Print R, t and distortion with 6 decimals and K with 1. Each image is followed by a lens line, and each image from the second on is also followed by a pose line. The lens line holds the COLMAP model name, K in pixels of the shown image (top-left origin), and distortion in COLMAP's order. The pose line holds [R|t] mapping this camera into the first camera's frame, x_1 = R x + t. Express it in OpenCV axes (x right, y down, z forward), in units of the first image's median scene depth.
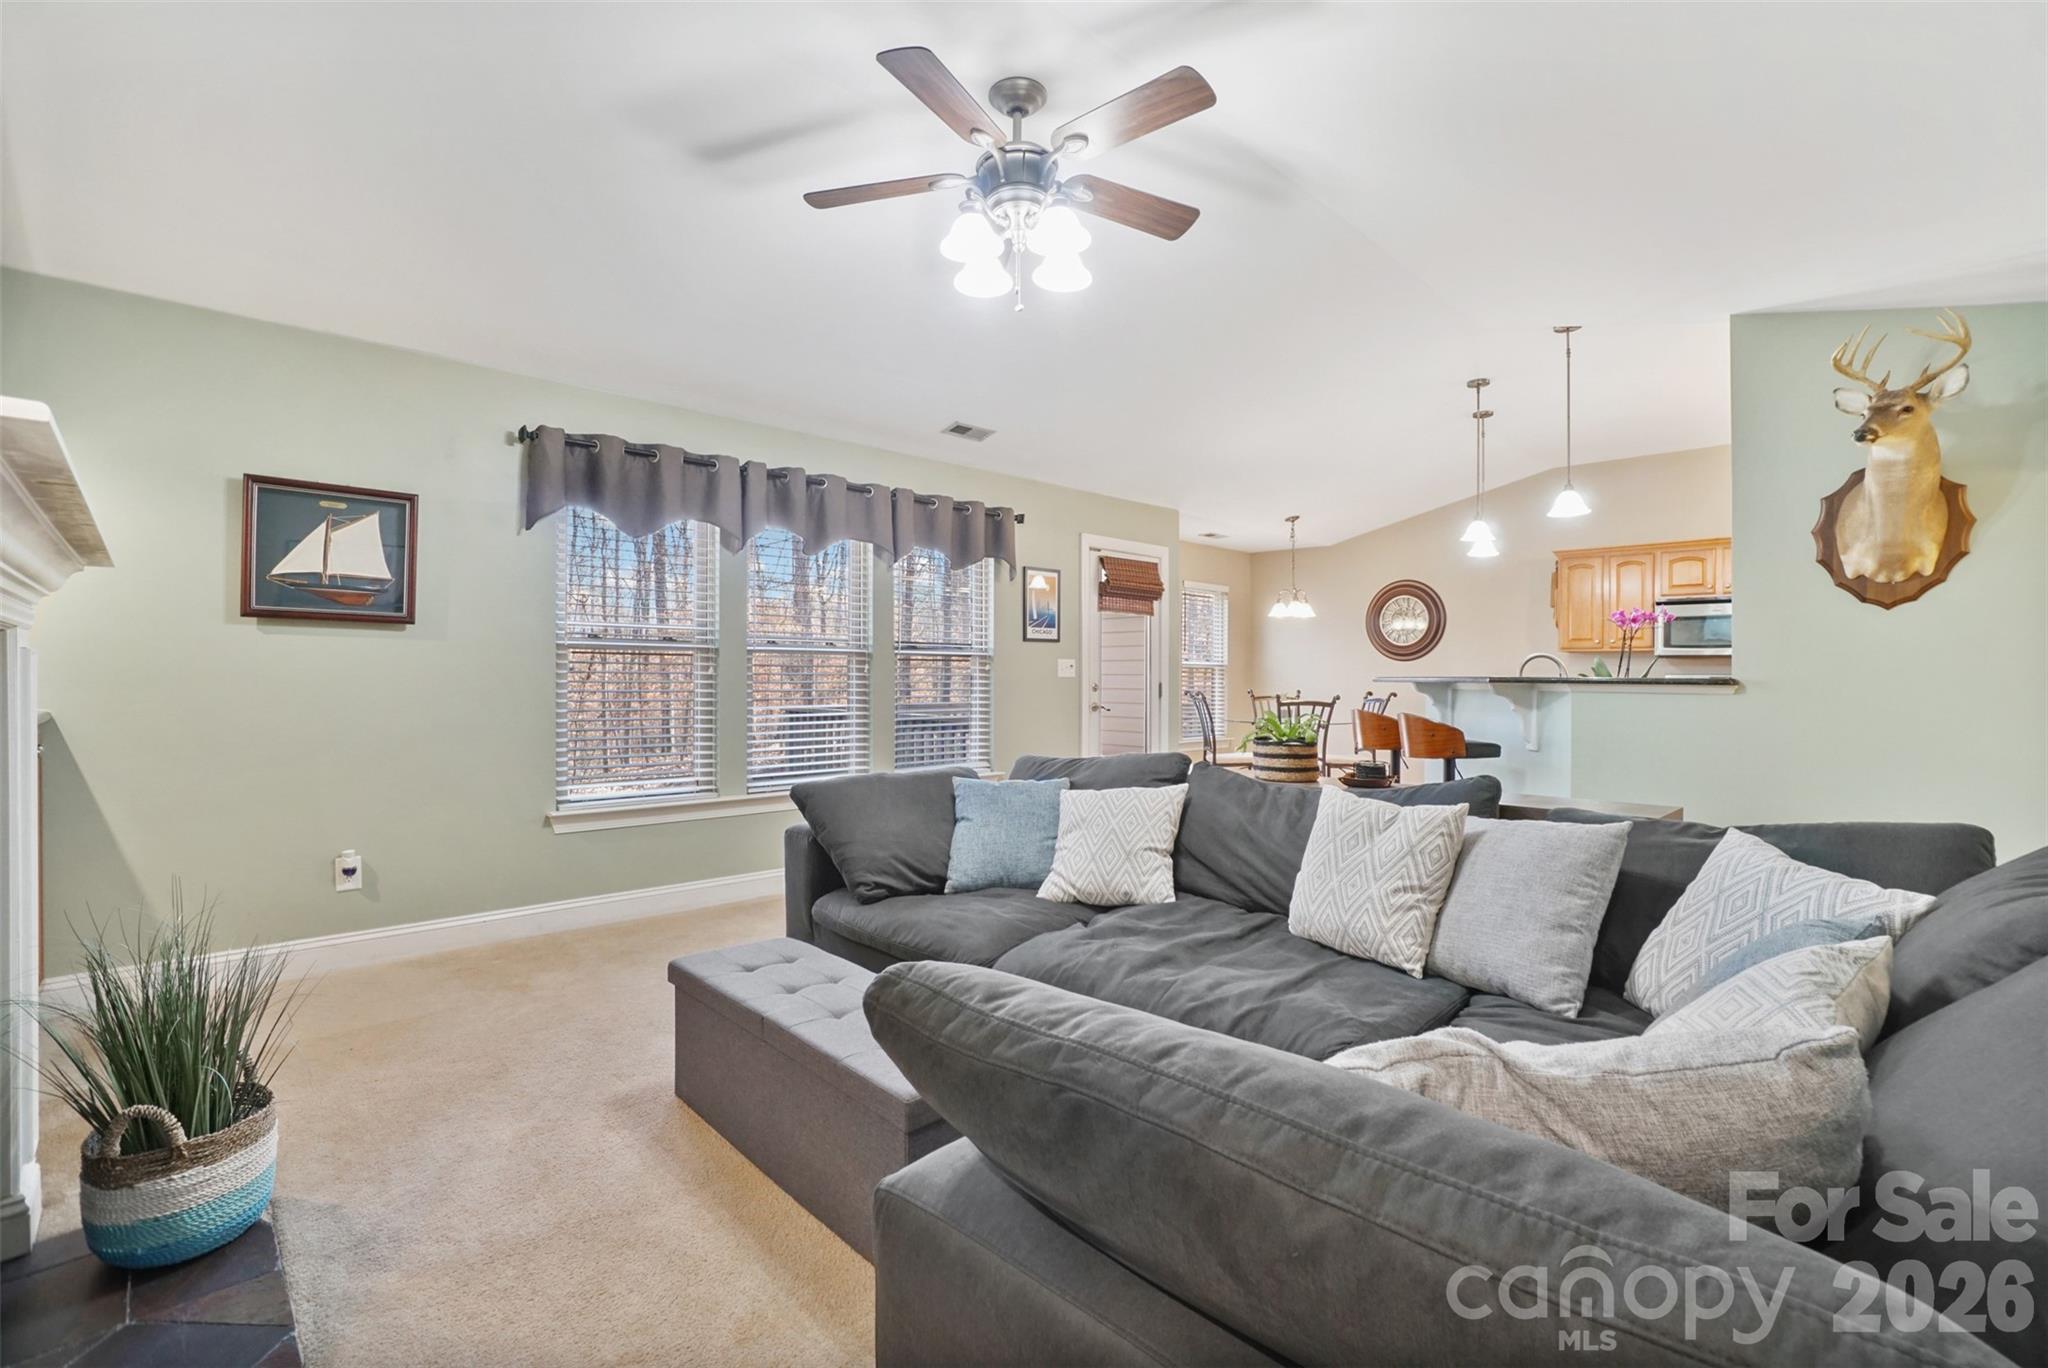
lens RADIAL K [[920.3, 0, 1005.4], [0, 920.3, 677.1], [0, 0, 1]] dist [-0.063090, 0.022945]
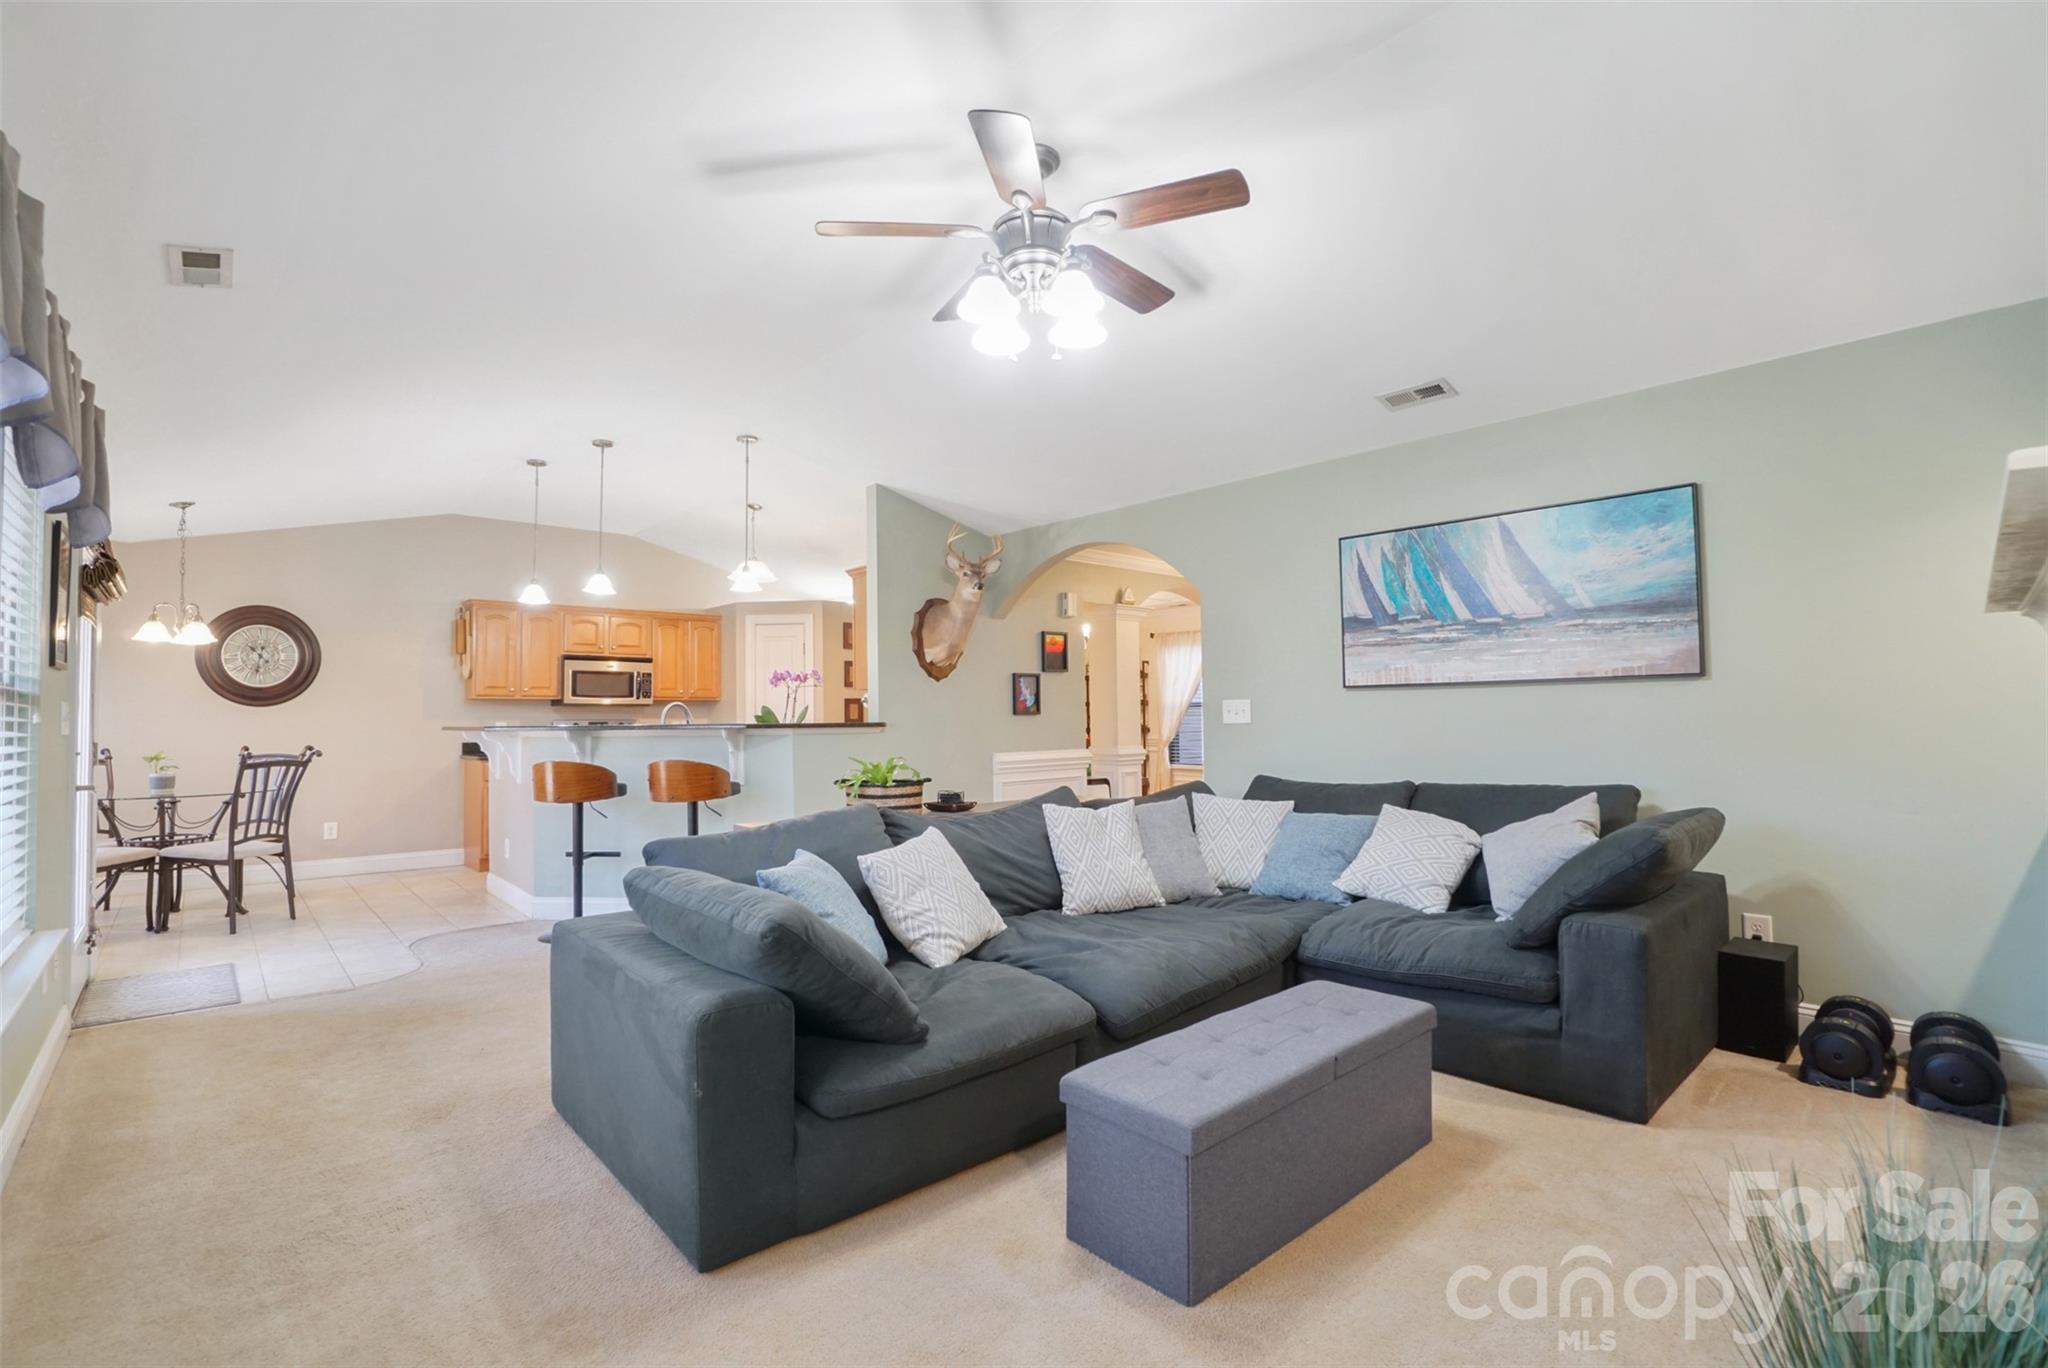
lens RADIAL K [[923.3, 0, 1007.2], [0, 923.3, 690.0], [0, 0, 1]] dist [-0.057844, 0.023373]
pose [[0.008963, 0.026334, 0.999613, -0.508471], [0.007797, 0.999621, -0.026404, -0.008144], [-0.999929, 0.008031, 0.008755, 0.526281]]
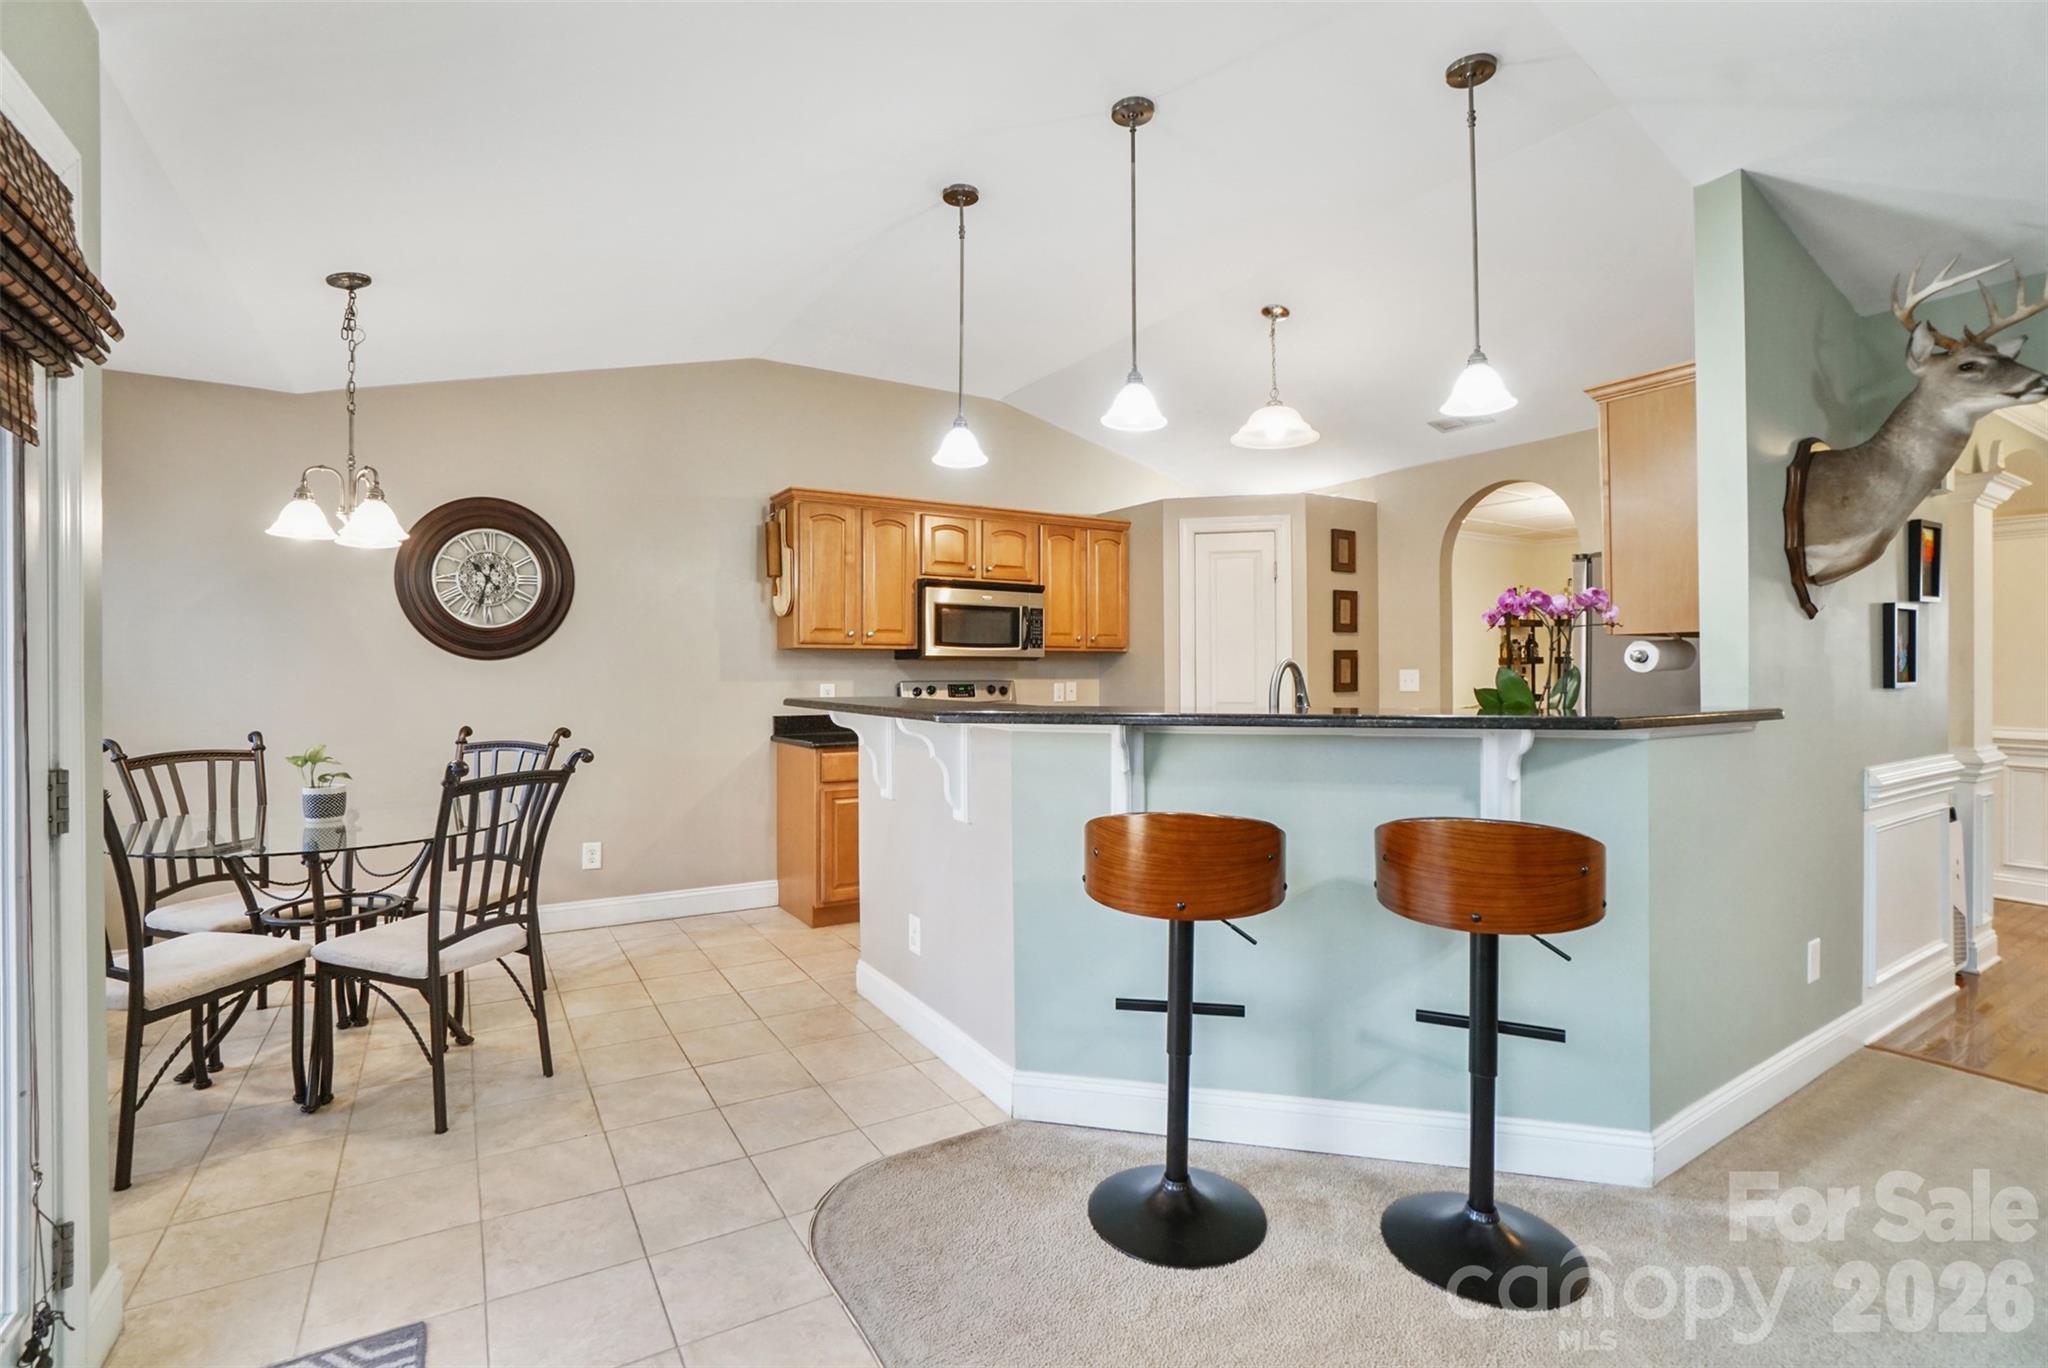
lens RADIAL K [[920.3, 0, 1005.4], [0, 920.3, 677.1], [0, 0, 1]] dist [-0.063090, 0.022945]
pose [[0.194115, -0.013384, 0.980887, 0.027767], [-0.001937, 0.999900, 0.014027, -0.022259], [-0.980977, -0.004623, 0.194070, 0.968186]]
